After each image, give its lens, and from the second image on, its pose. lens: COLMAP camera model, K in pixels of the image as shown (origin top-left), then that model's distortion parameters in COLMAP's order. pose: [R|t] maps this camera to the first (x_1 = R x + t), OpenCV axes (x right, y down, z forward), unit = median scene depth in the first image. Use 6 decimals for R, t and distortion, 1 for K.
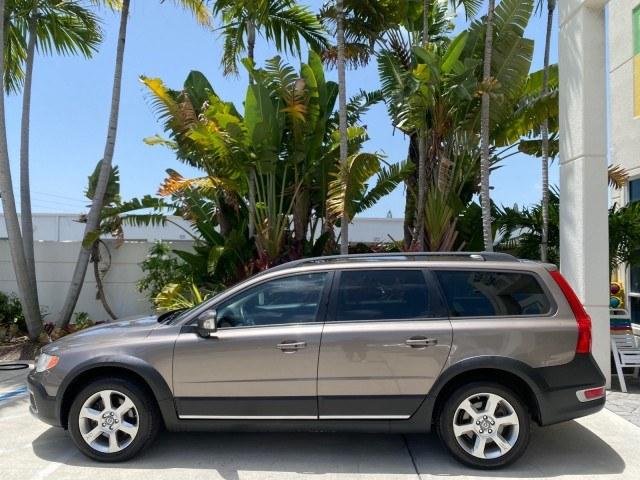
lens RADIAL K [[492.9, 0, 318.3], [0, 492.9, 240.1], [0, 0, 1]] dist [0.007786, -0.012858]
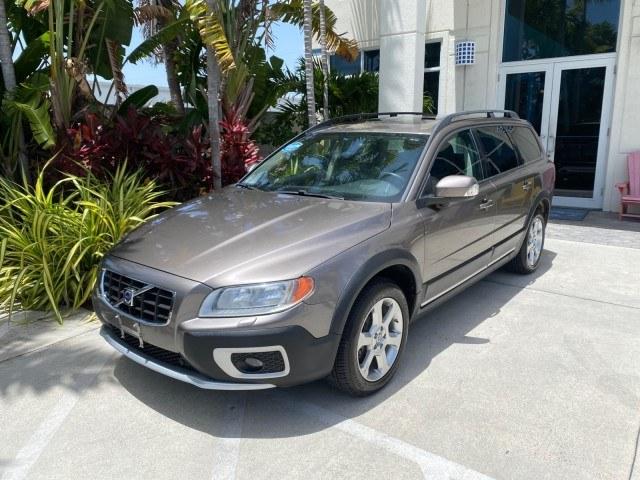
lens RADIAL K [[492.9, 0, 313.4], [0, 492.9, 239.4], [0, 0, 1]] dist [0.007786, -0.012858]
pose [[0.589537, -0.189222, 0.785265, -0.456520], [-0.018564, 0.968743, 0.247371, 0.019428], [-0.807528, -0.160412, 0.567597, 0.305096]]
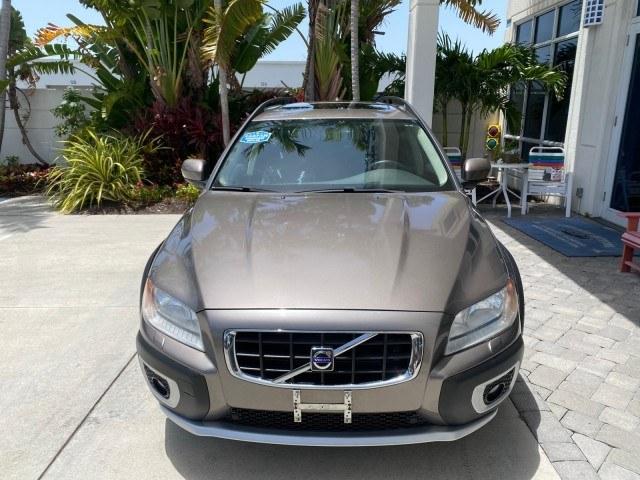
lens RADIAL K [[492.3, 0, 319.5], [0, 492.3, 238.9], [0, 0, 1]] dist [0.014113, -0.021981]
pose [[0.999900, -0.009342, 0.010576, 0.214080], [0.005764, 0.954496, 0.298169, -0.001827], [-0.012880, -0.298078, 0.954455, -0.127463]]
